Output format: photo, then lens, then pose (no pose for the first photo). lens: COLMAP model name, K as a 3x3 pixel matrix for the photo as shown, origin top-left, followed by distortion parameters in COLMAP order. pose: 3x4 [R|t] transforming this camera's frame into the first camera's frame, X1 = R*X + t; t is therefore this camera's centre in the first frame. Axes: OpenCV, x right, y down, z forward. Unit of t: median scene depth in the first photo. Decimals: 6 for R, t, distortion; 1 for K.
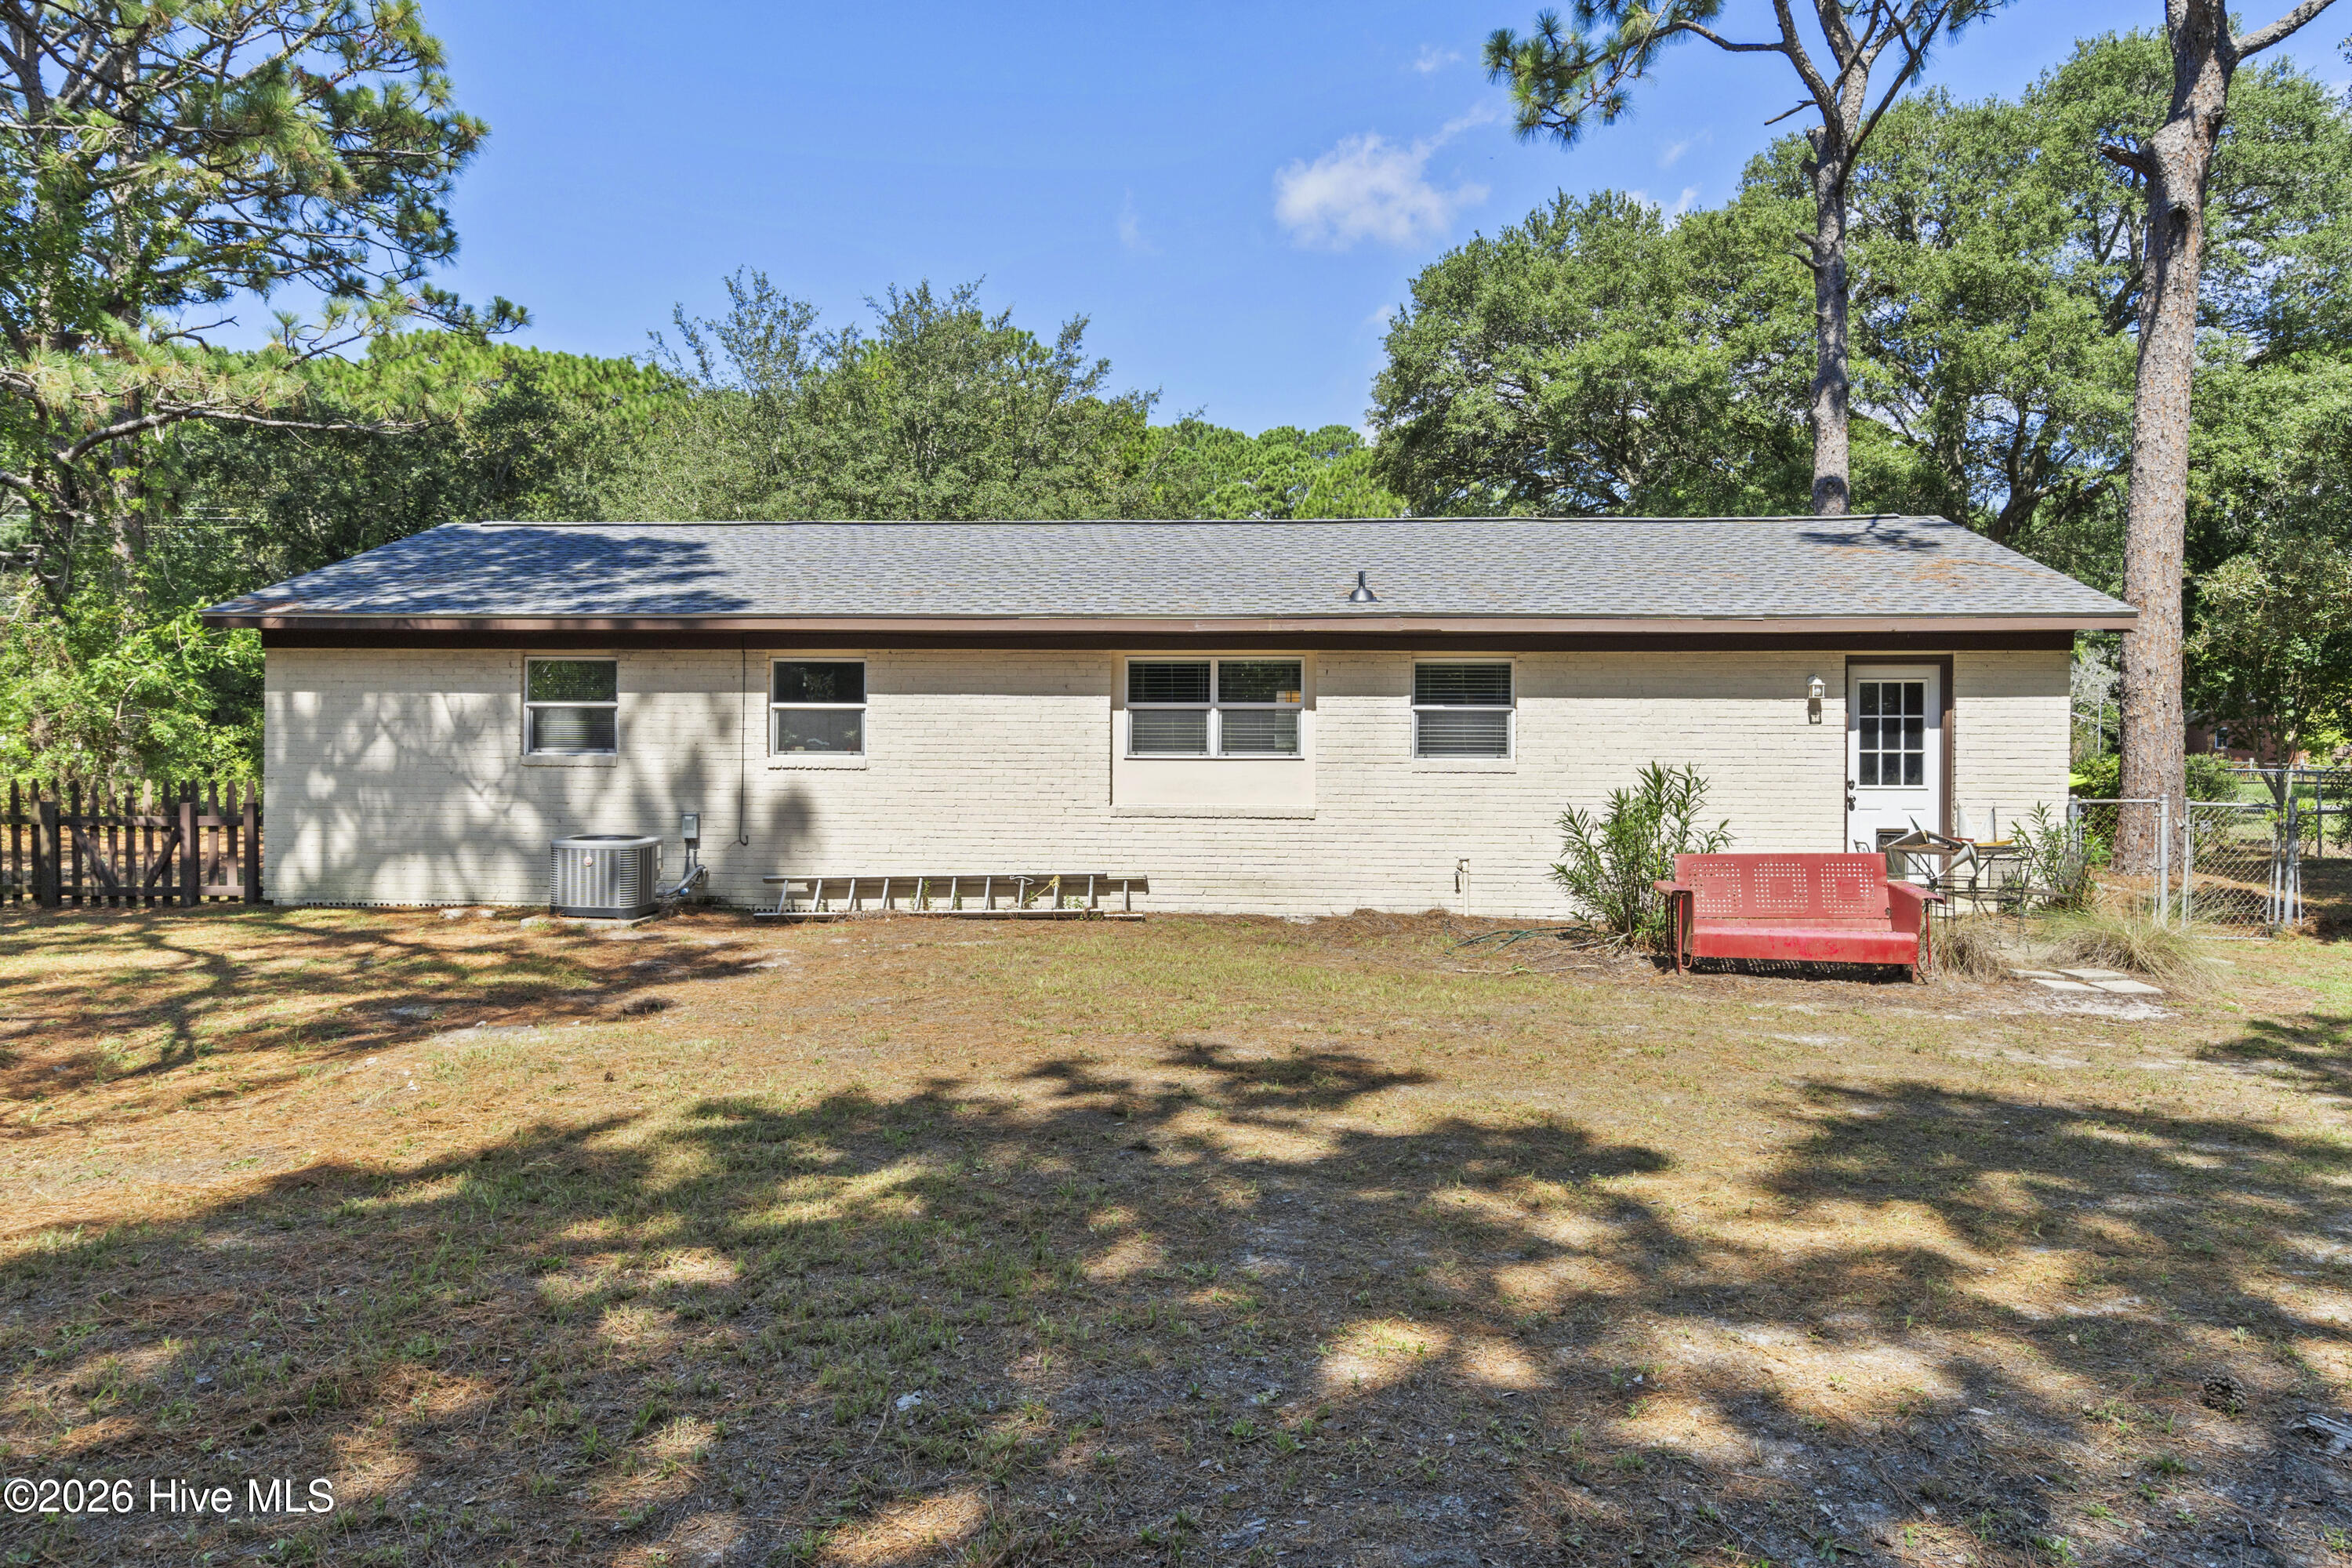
lens RADIAL K [[1571.8, 0, 1176.0], [0, 1571.8, 784.0], [0, 0, 1]] dist [-0.005287, -0.000826]
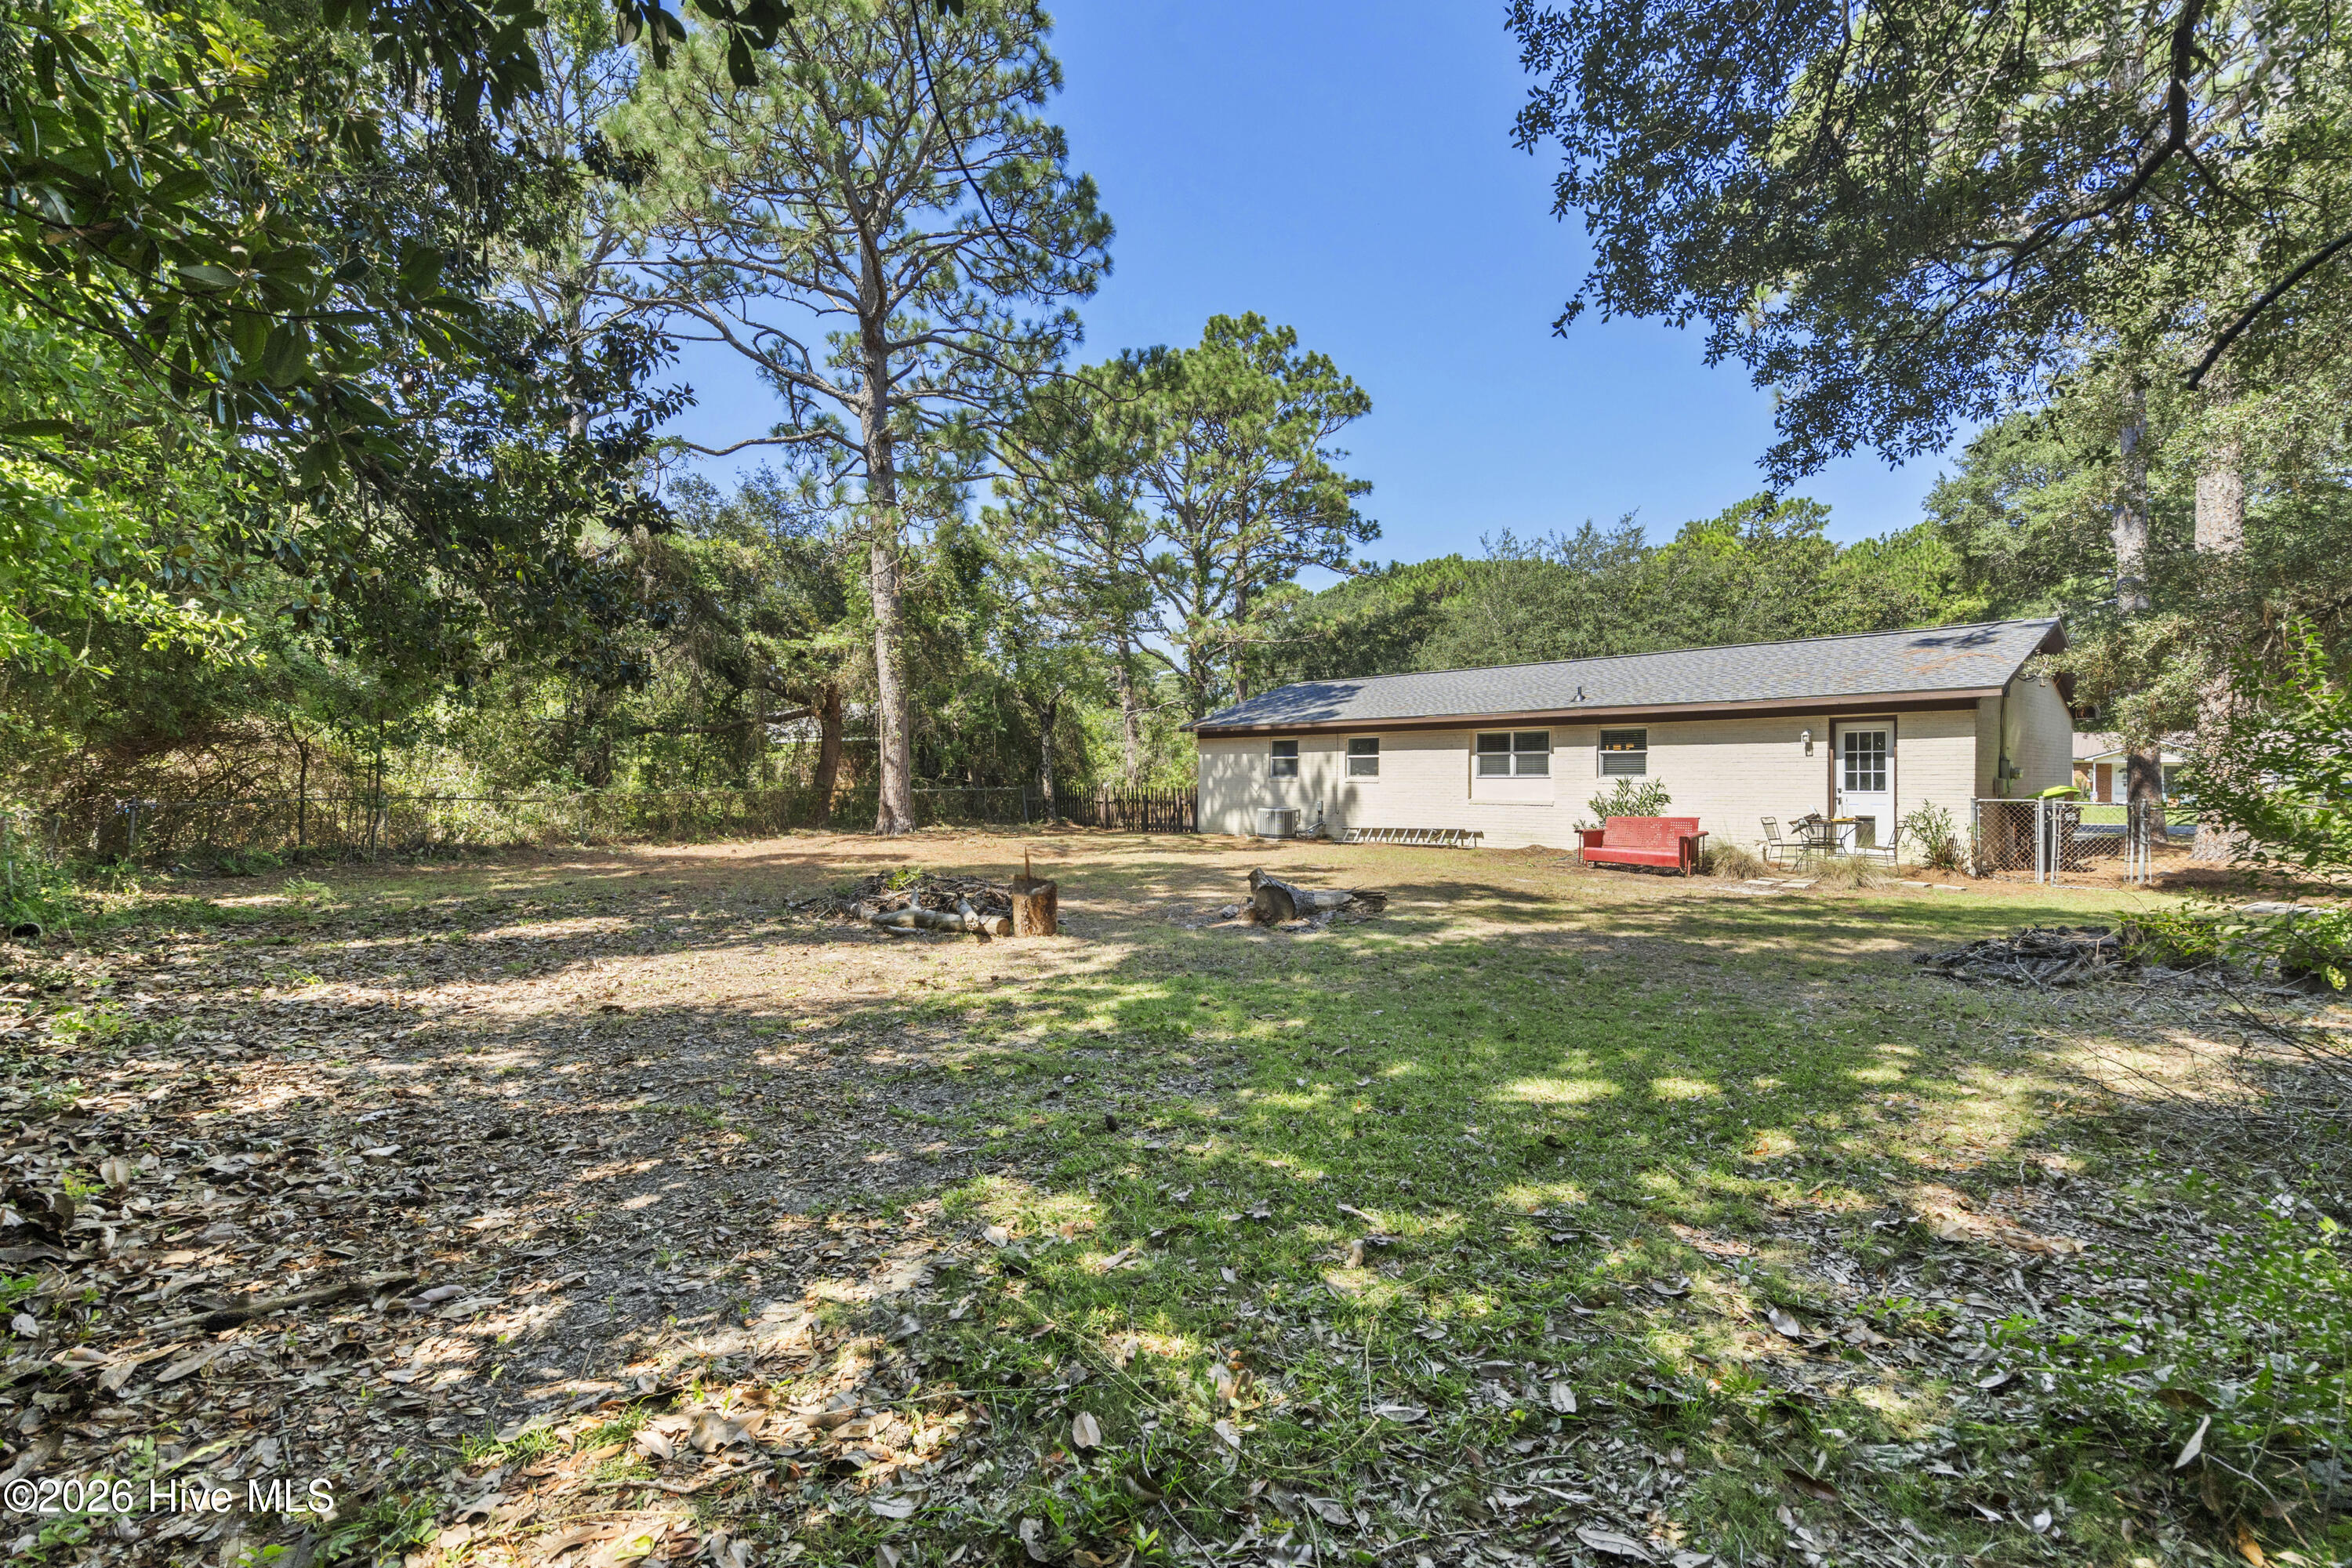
lens RADIAL K [[1058.6, 0, 1183.0], [0, 1058.6, 783.1], [0, 0, 1]] dist [-0.005200, 0.003762]
pose [[0.723401, 0.000536, -0.690428, 0.705793], [-0.024066, 0.999412, -0.024439, 0.038382], [0.690008, 0.034295, 0.722989, -0.363245]]
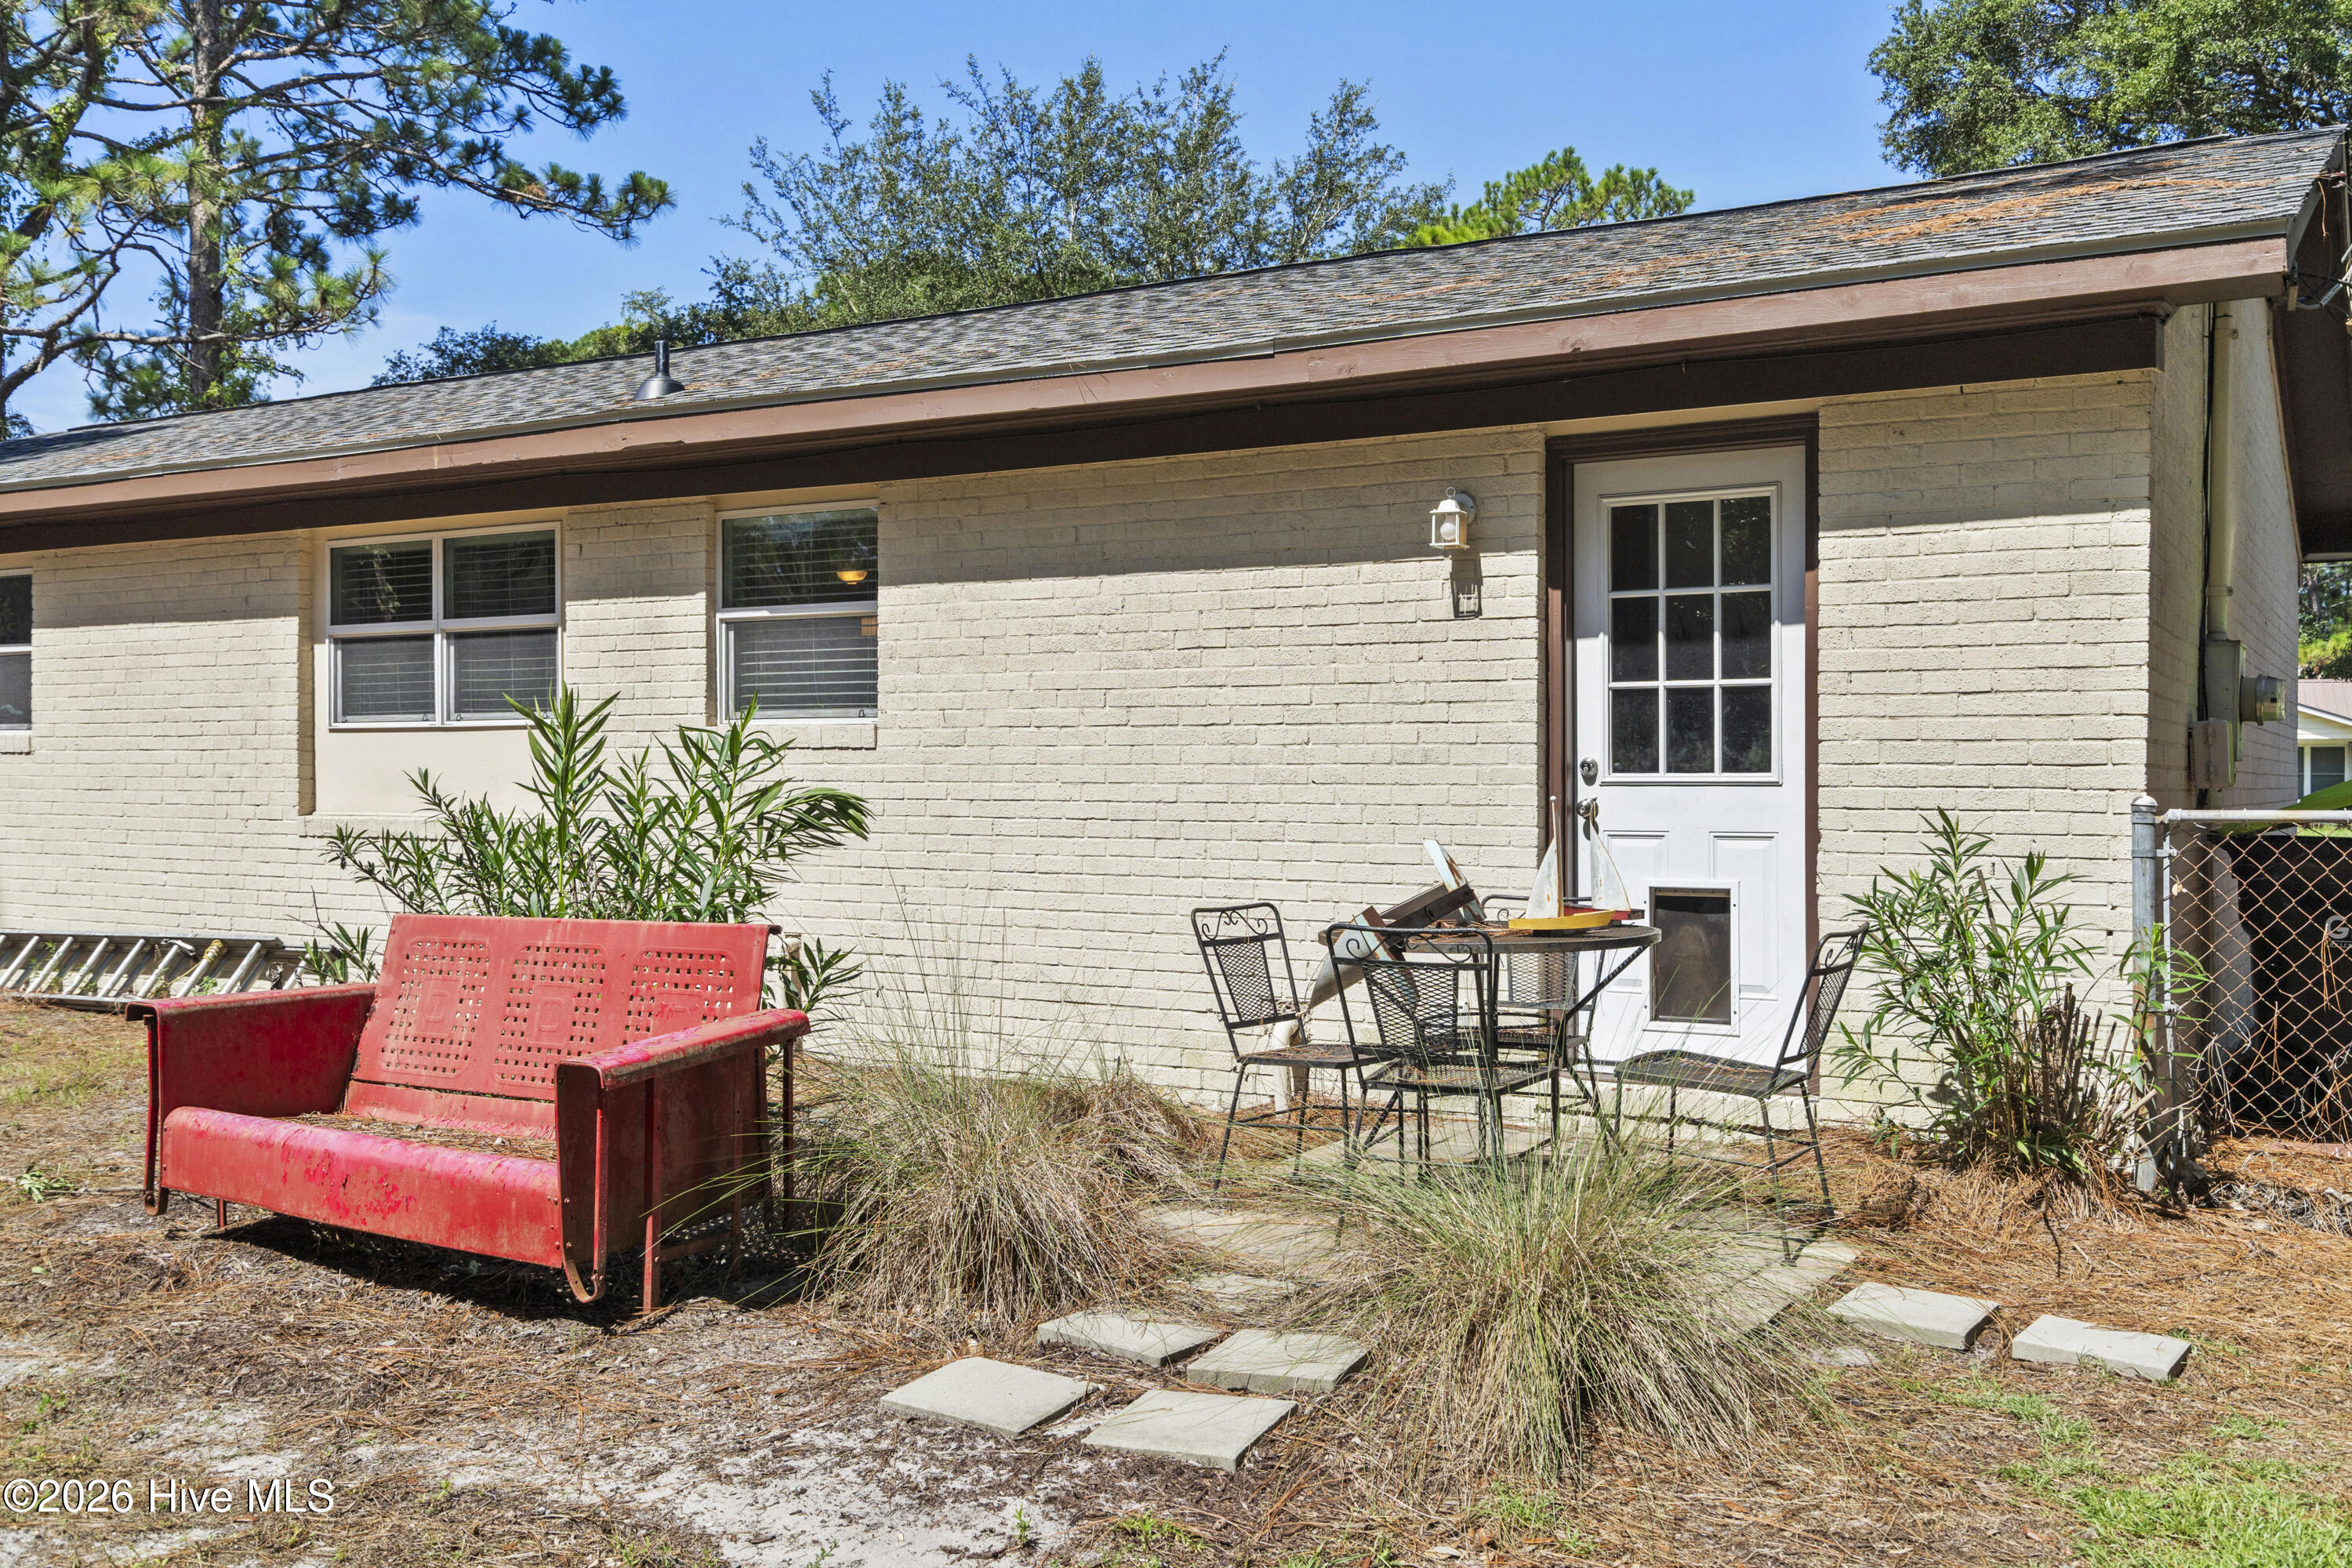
lens RADIAL K [[2113.5, 0, 1177.6], [0, 2113.5, 809.1], [0, 0, 1]] dist [-0.000268, -0.002854]
pose [[0.896698, 0.005965, -0.442603, 0.560533], [-0.014926, 0.999748, -0.016766, 0.019279], [0.442391, 0.021641, 0.896561, 0.483824]]
